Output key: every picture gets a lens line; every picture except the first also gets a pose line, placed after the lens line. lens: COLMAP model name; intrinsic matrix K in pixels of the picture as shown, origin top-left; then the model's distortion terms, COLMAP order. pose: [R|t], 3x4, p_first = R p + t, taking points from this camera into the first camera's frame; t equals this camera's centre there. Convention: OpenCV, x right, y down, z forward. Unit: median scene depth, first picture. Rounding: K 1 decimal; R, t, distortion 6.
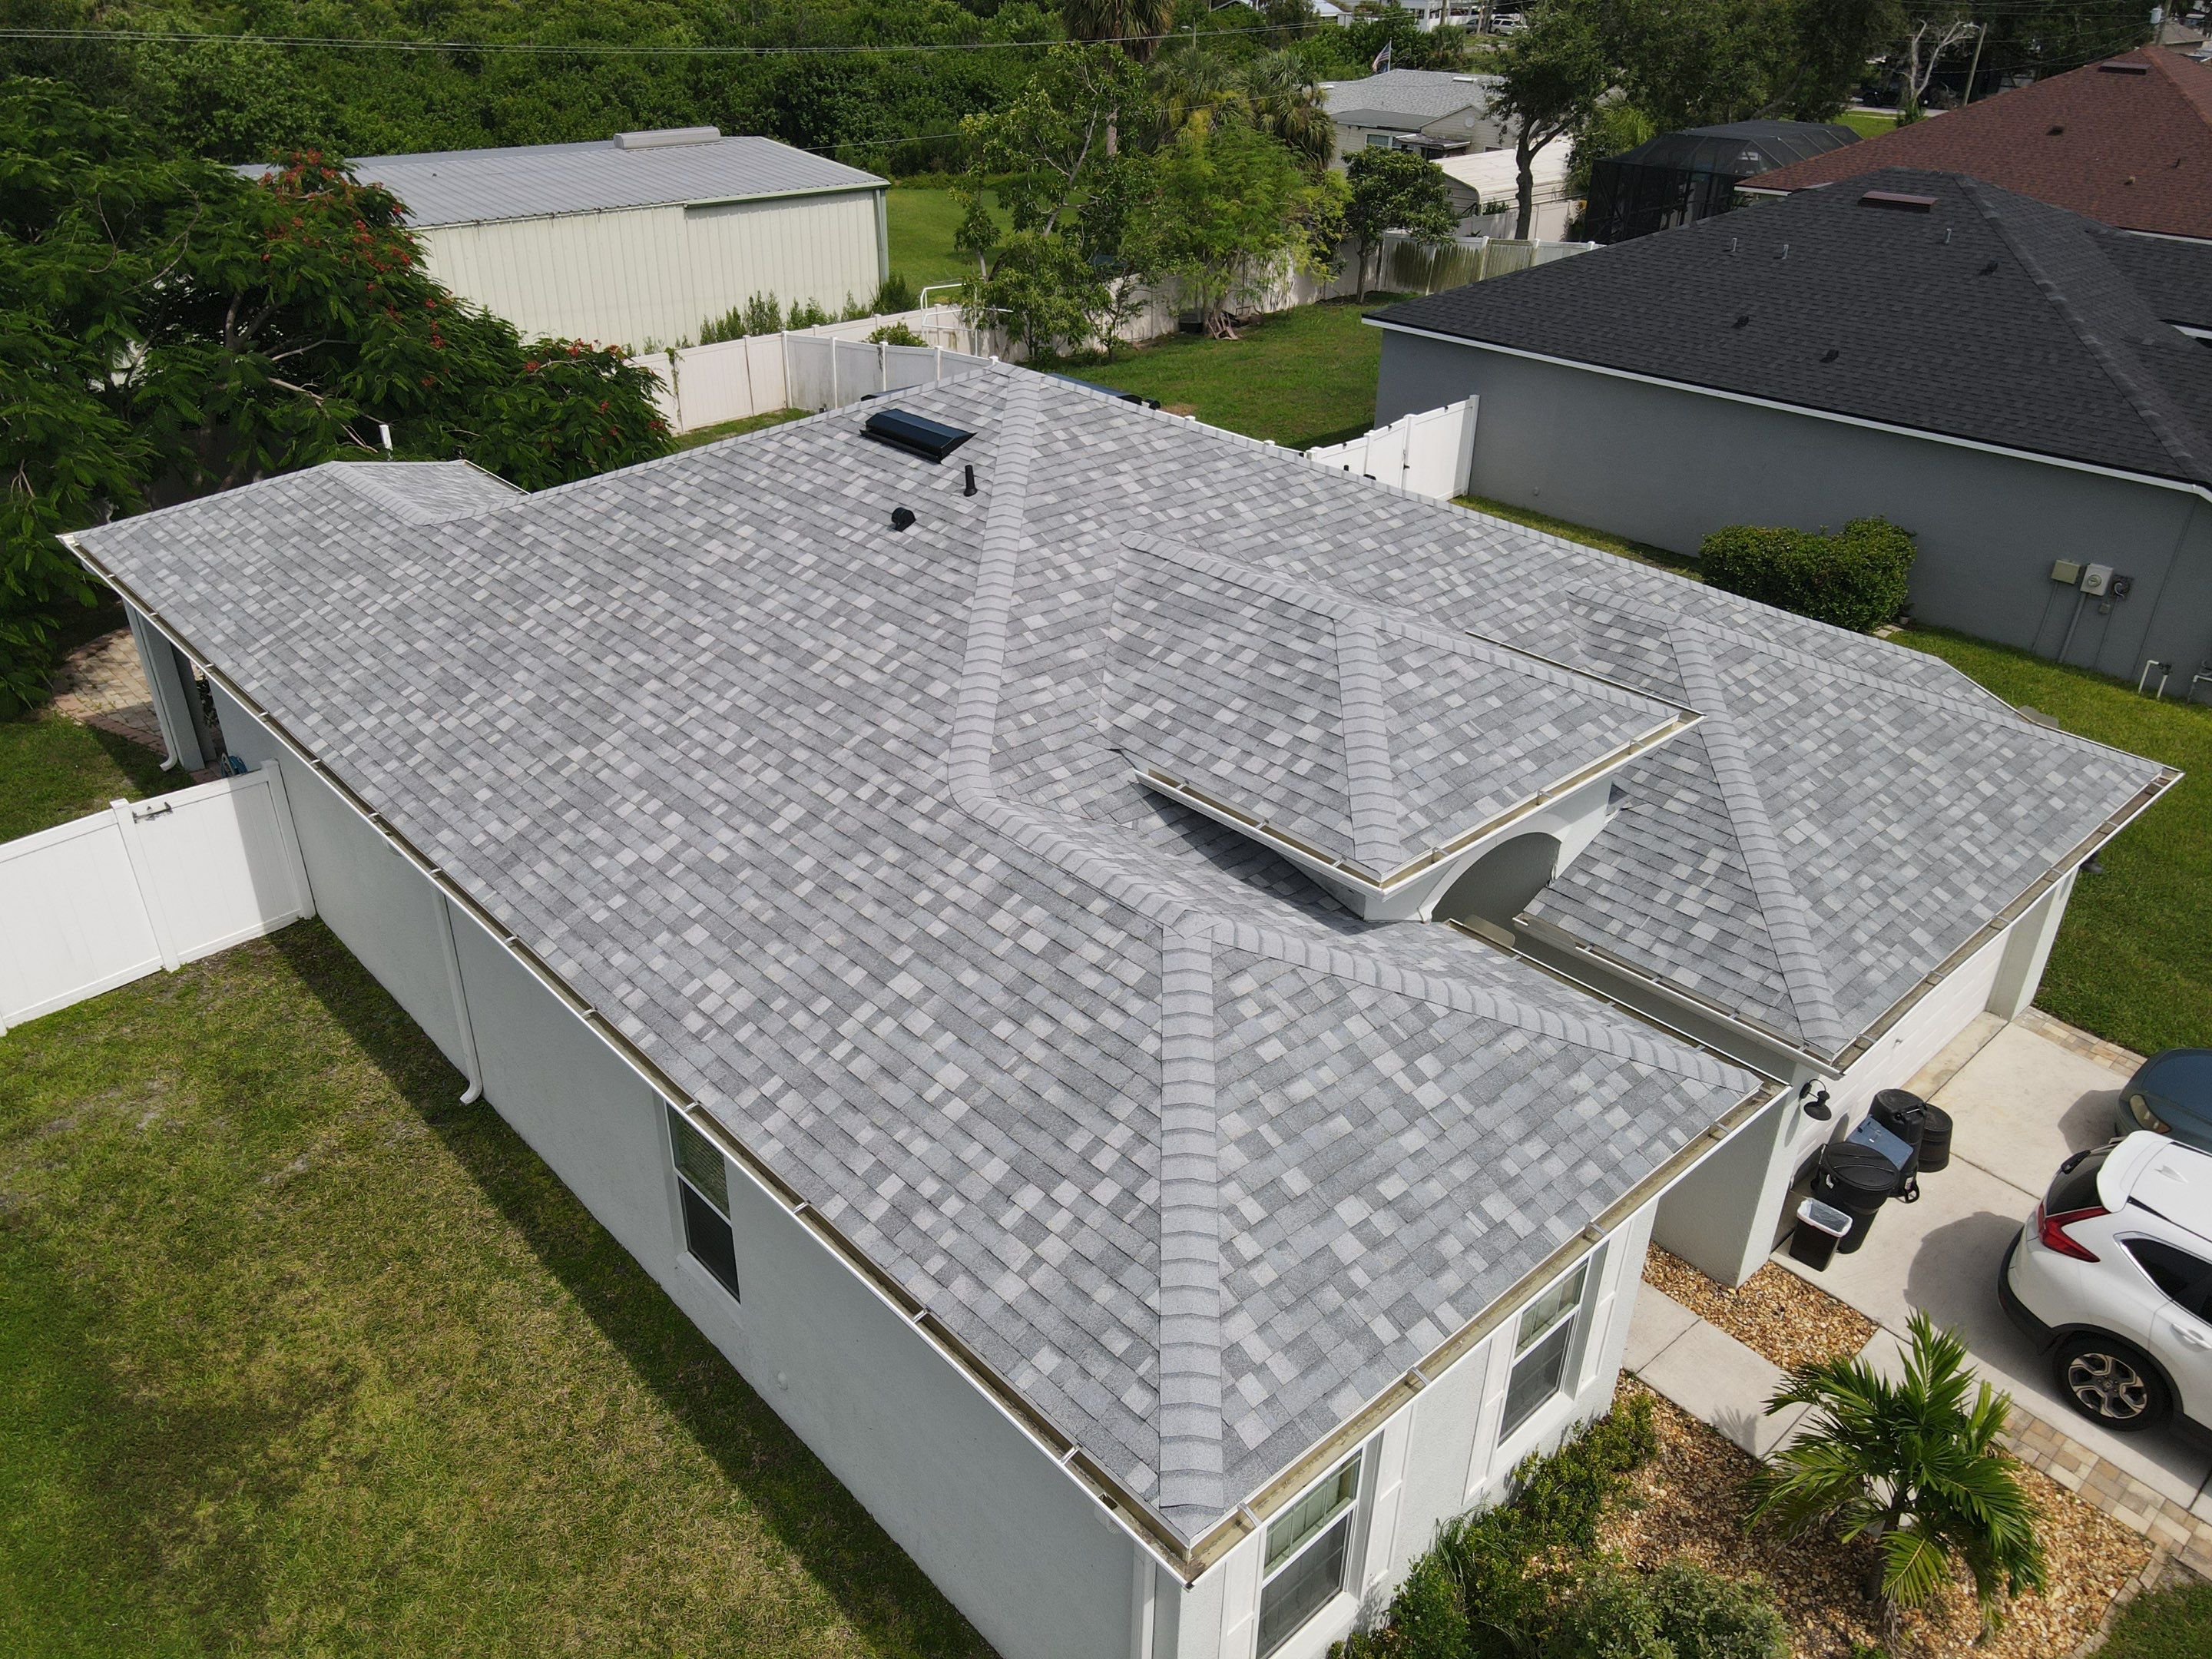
lens RADIAL K [[1634.6, 0, 1078.0], [0, 1634.6, 810.7], [0, 0, 1]] dist [-0.013563, 0.035775]
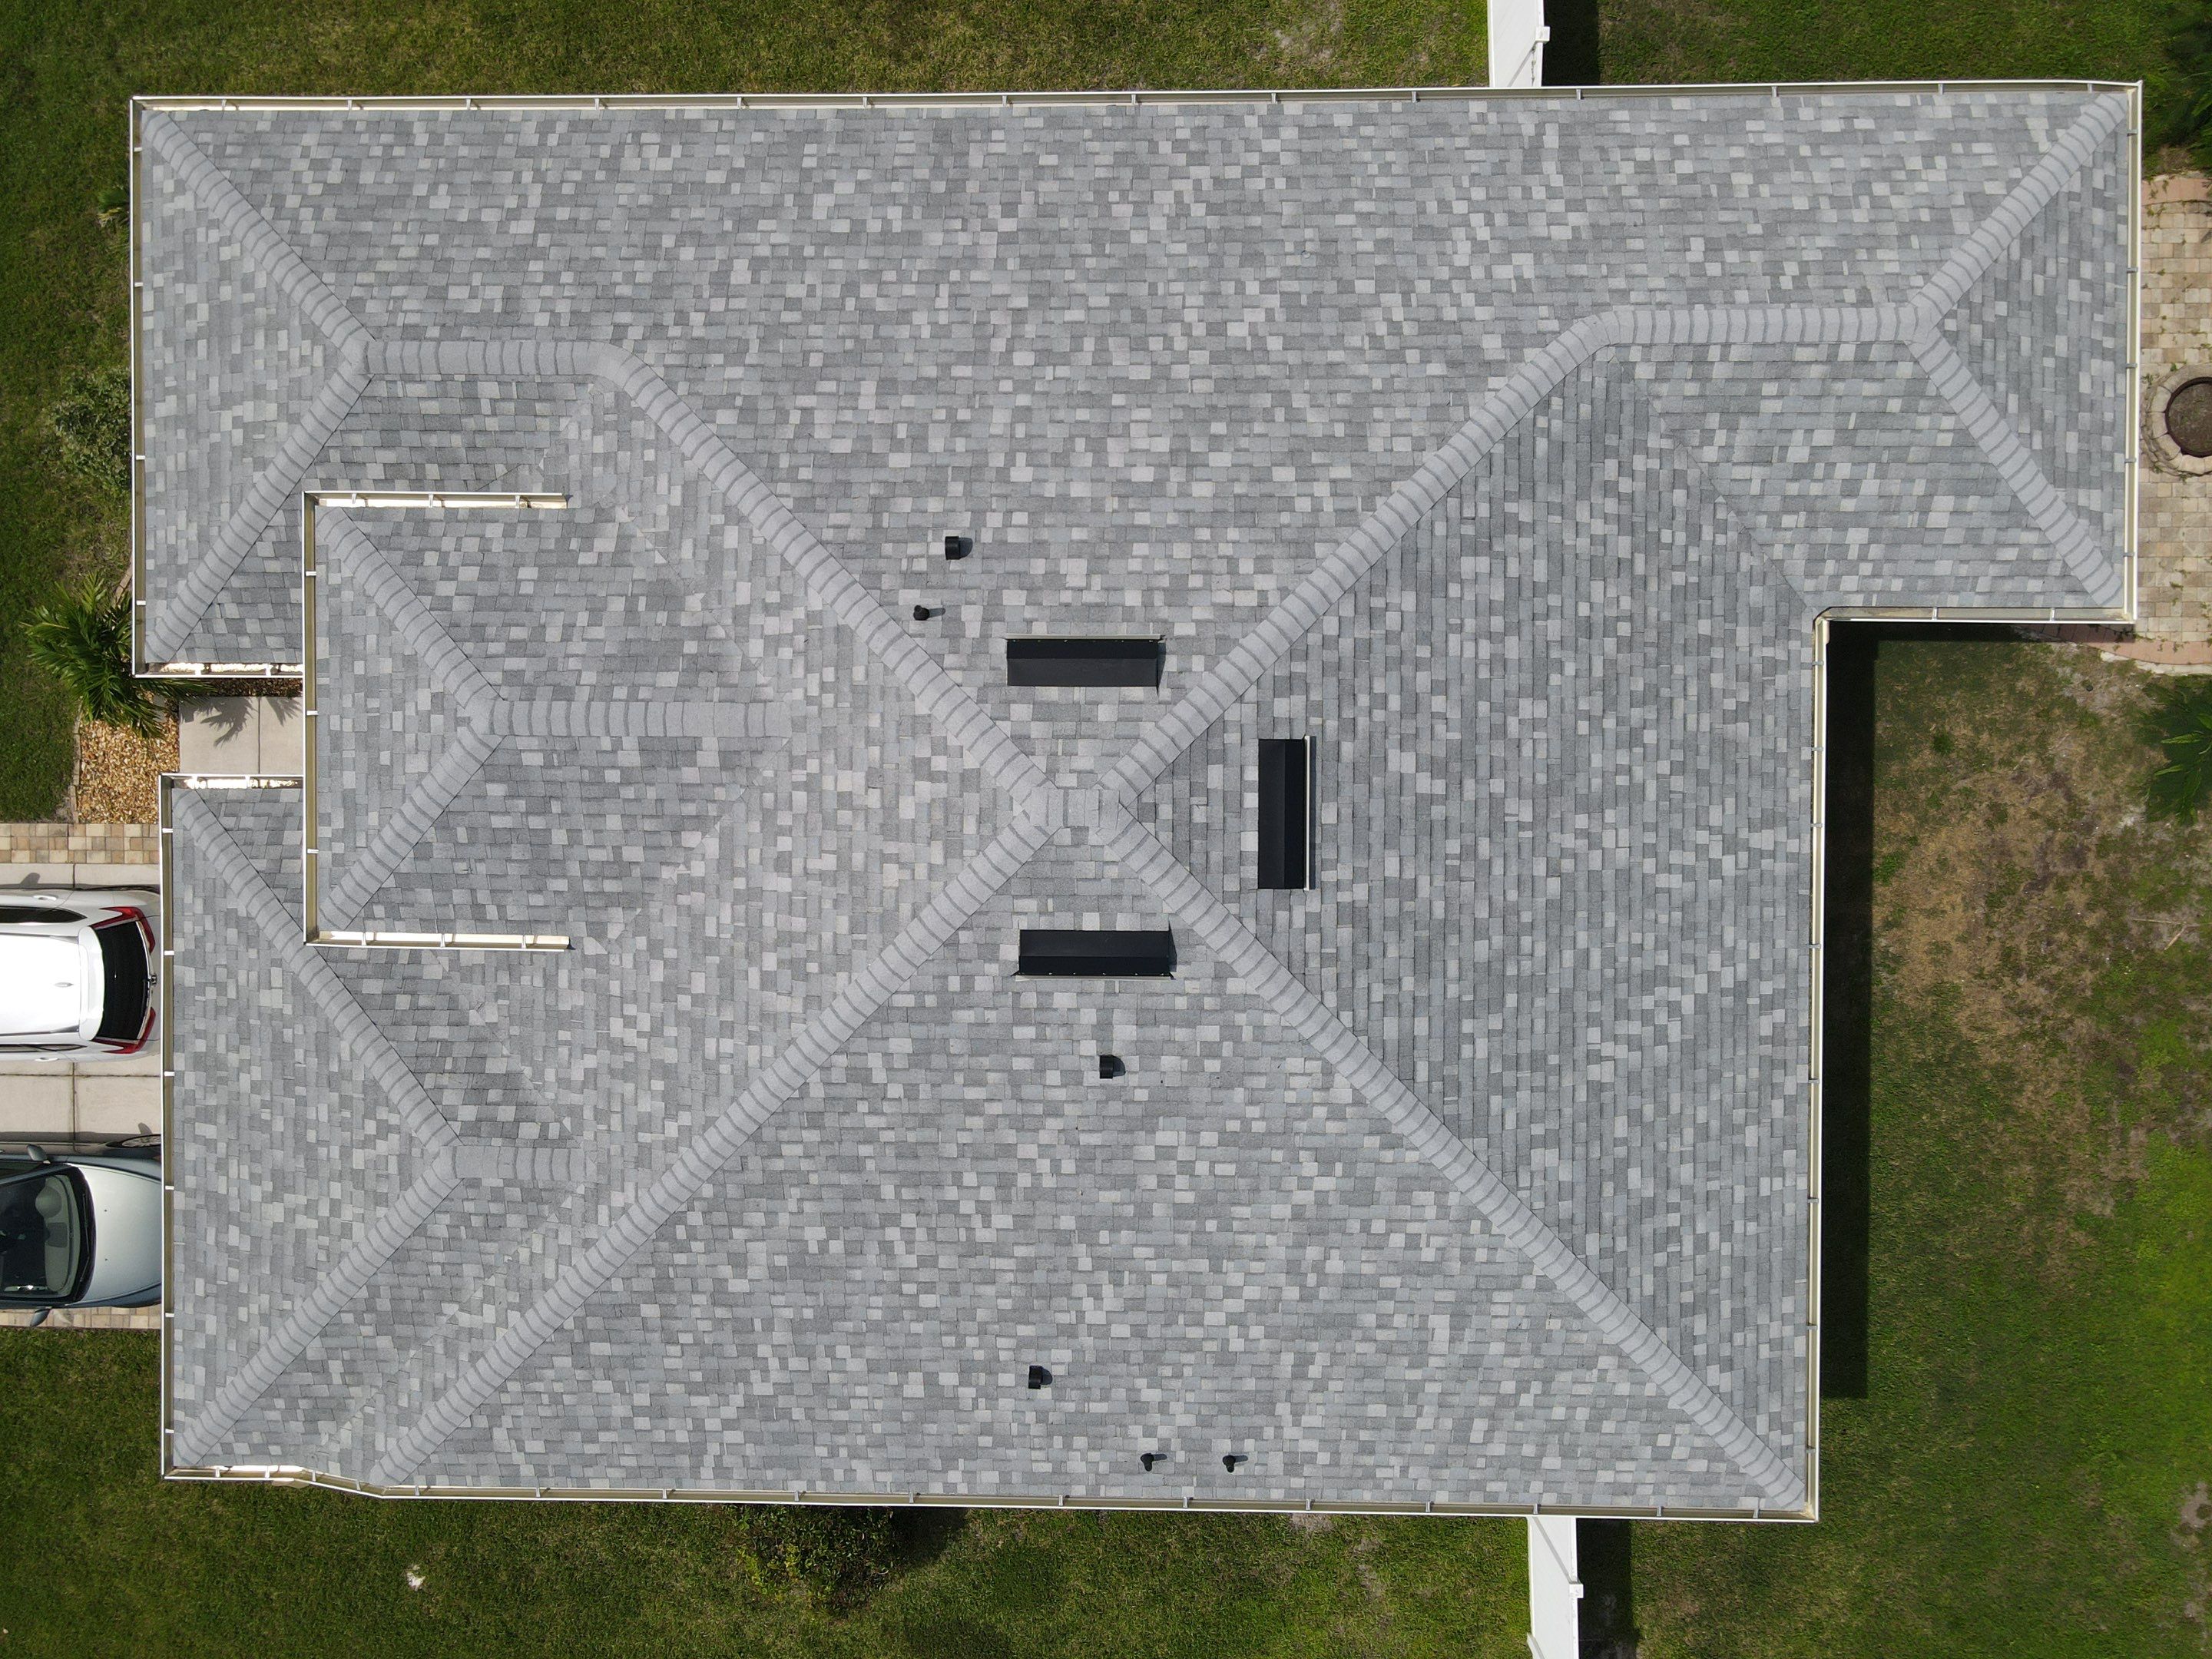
lens RADIAL K [[1634.6, 0, 1072.9], [0, 1634.6, 827.3], [0, 0, 1]] dist [-0.013563, 0.035775]
pose [[-0.674551, 0.737691, 0.028162, -0.065530], [-0.326551, -0.332380, 0.884810, -1.176871], [0.662076, 0.587653, 0.465101, 0.758305]]
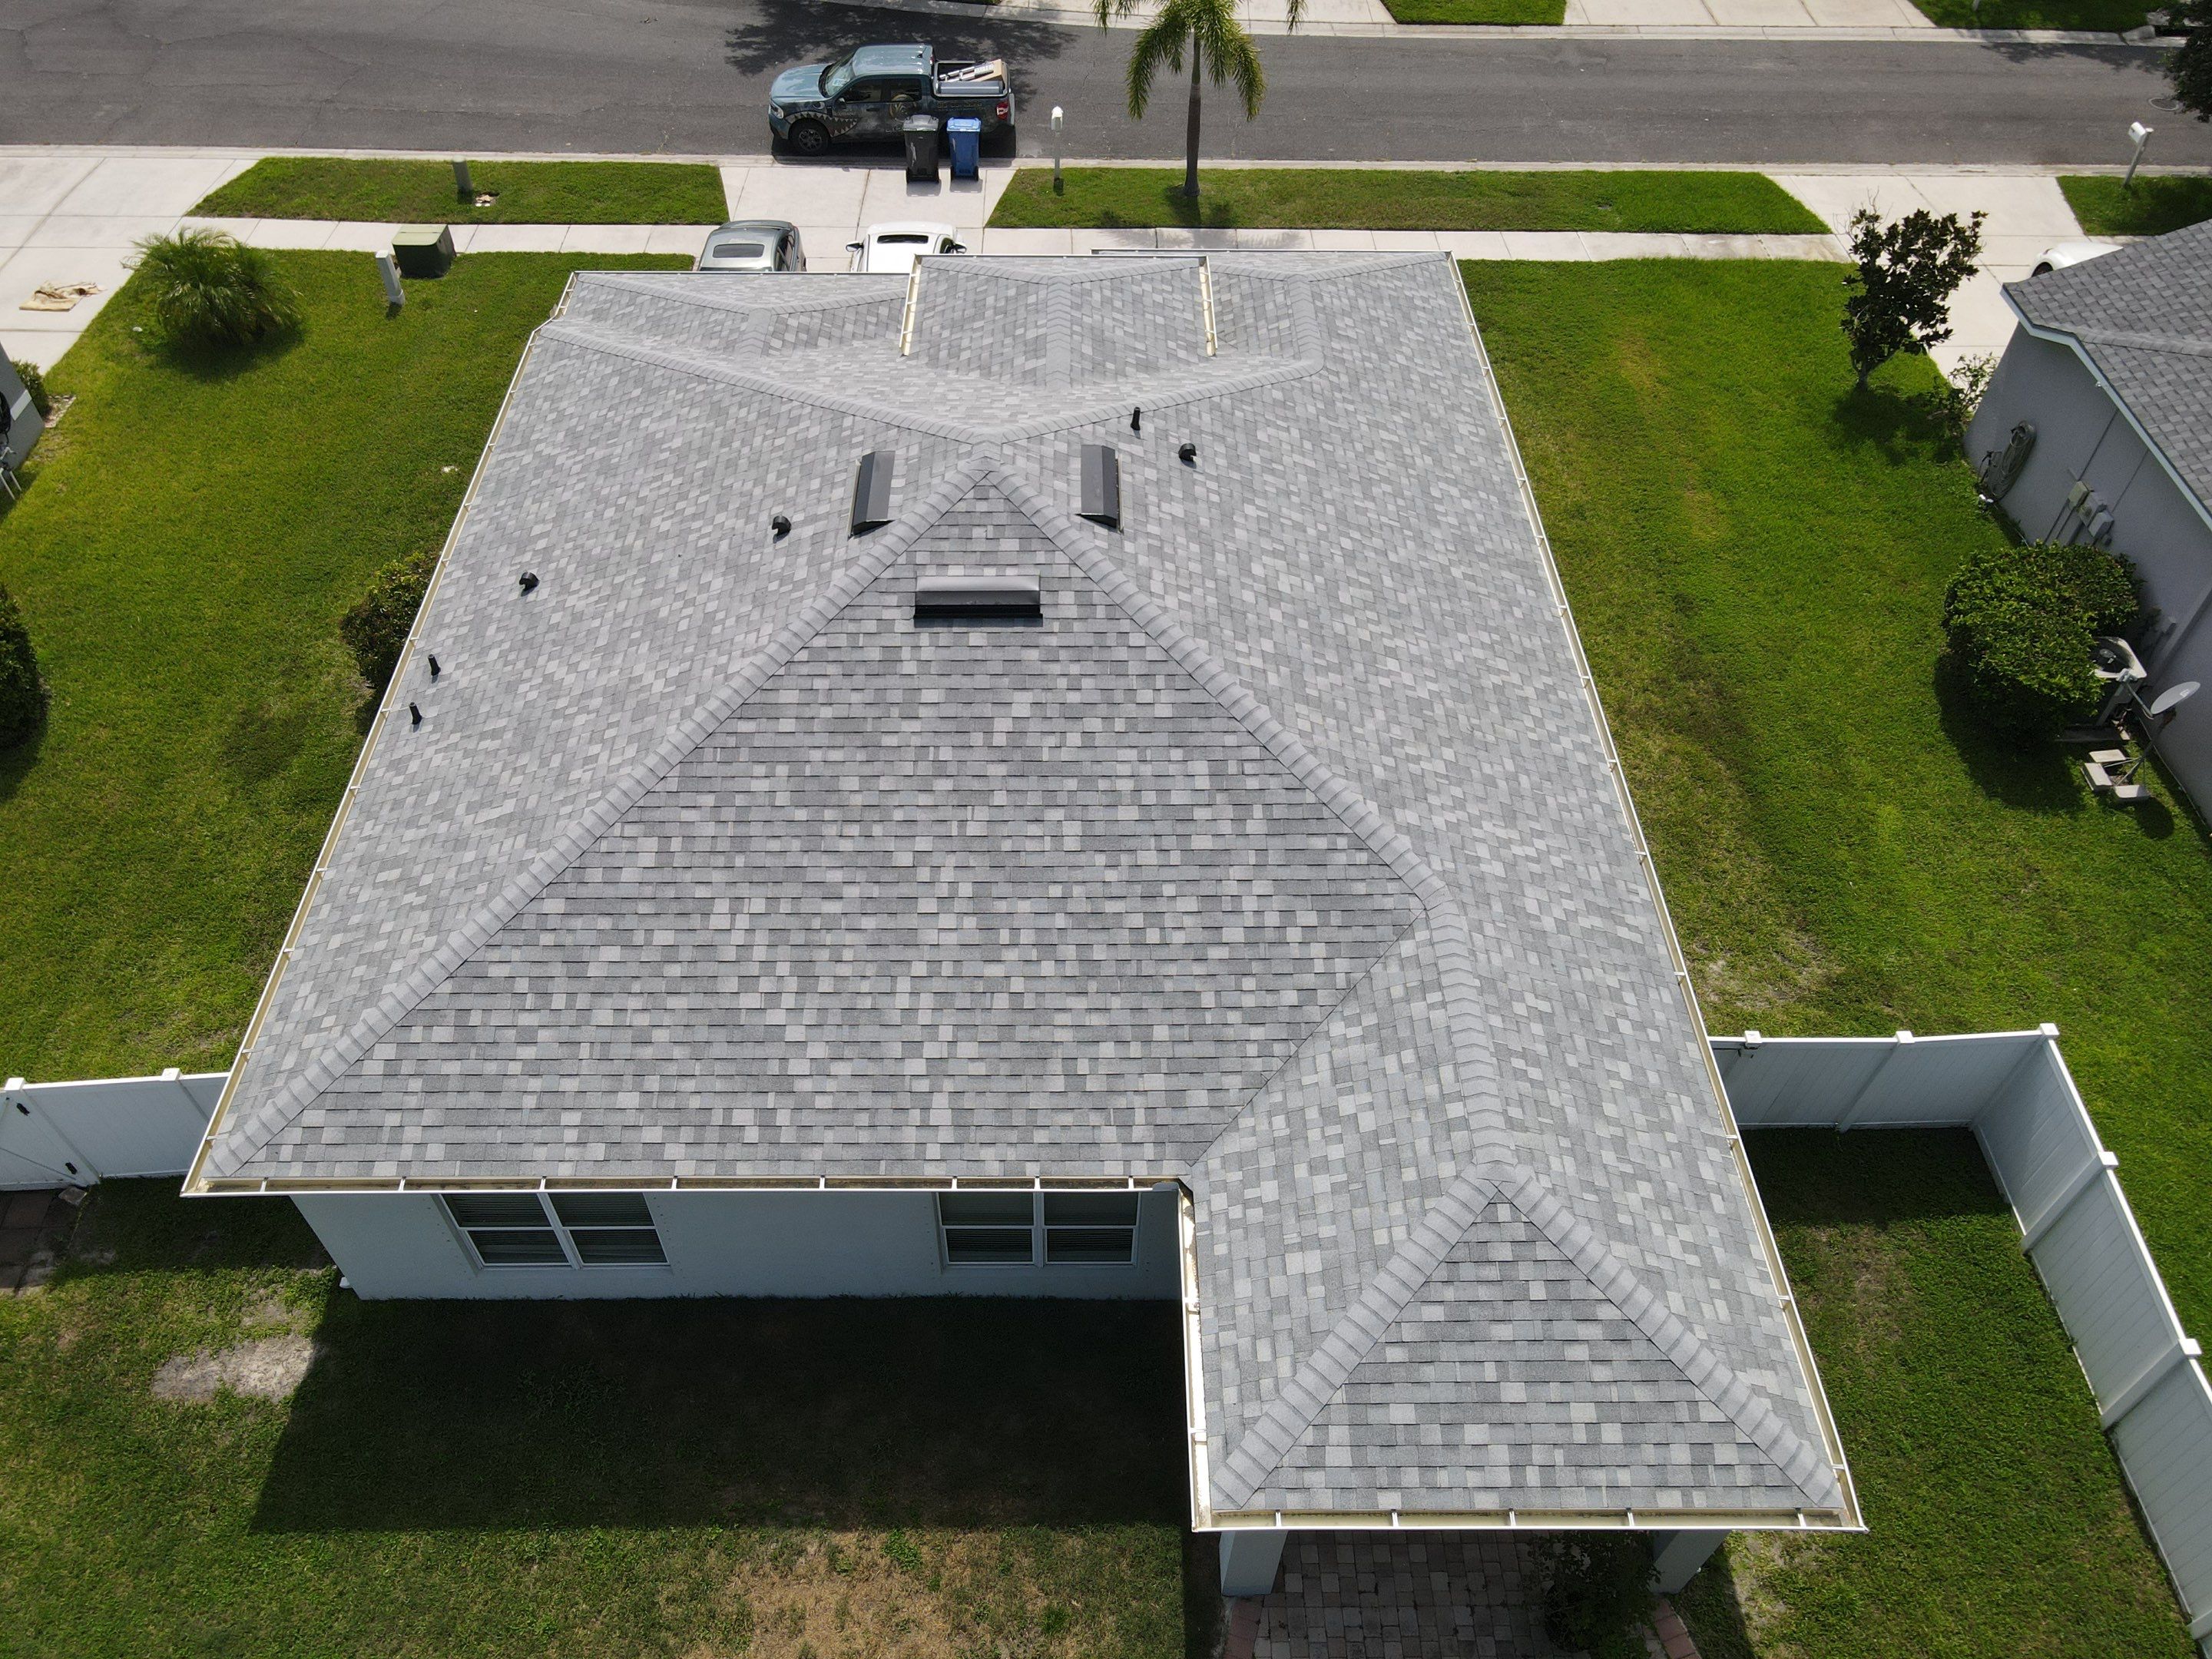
lens RADIAL K [[1634.6, 0, 1062.4], [0, 1634.6, 808.4], [0, 0, 1]] dist [-0.013563, 0.035775]
pose [[-0.741482, -0.499818, 0.447646, -0.788585], [0.311159, 0.334938, 0.889380, -1.326375], [-0.594461, 0.798748, -0.092827, 1.501040]]
